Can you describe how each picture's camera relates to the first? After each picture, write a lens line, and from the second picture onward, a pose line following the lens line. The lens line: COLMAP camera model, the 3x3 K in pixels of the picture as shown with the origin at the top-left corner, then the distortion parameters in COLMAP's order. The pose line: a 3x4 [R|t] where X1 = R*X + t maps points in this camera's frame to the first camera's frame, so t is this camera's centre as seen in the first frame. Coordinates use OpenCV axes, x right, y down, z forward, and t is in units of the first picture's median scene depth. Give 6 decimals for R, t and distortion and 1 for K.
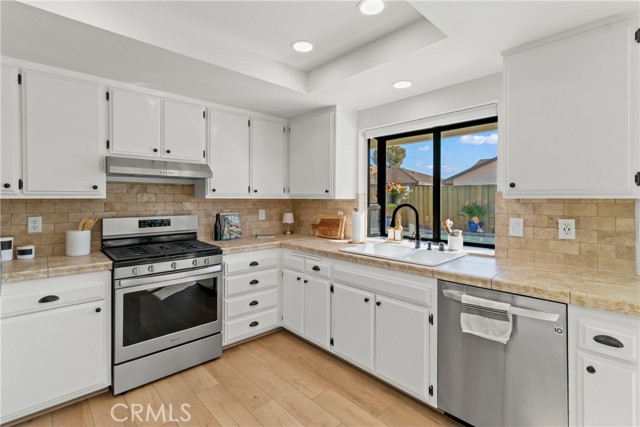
lens RADIAL K [[299.1, 0, 322.4], [0, 299.1, 201.3], [0, 0, 1]] dist [0.000489, 0.002608]
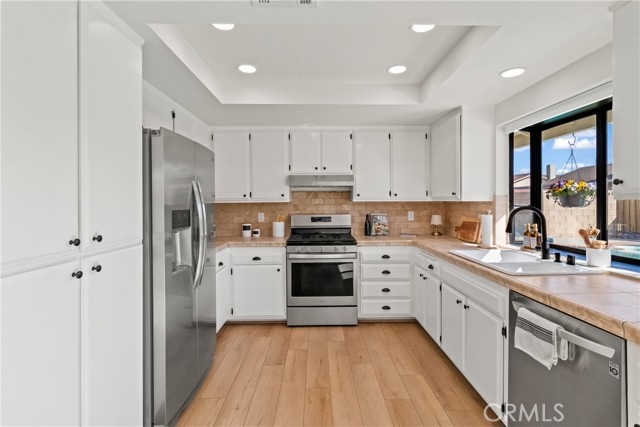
lens RADIAL K [[299.1, 0, 326.0], [0, 299.1, 206.2], [0, 0, 1]] dist [0.000489, 0.002608]
pose [[0.747766, 0.004255, -0.663949, 0.422831], [0.001972, 0.999961, 0.008629, -0.001019], [0.663960, -0.007762, 0.747728, -0.039735]]
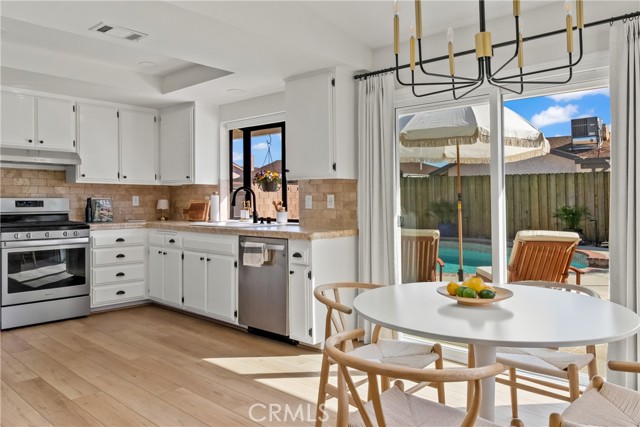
lens RADIAL K [[471.3, 0, 323.2], [0, 471.3, 208.9], [0, 0, 1]] dist [0.010095, -0.008567]
pose [[0.997153, -0.000605, 0.075404, 0.458566], [-0.000321, 0.999925, 0.012259, 0.076085], [-0.075405, -0.012248, 0.997078, -0.959738]]
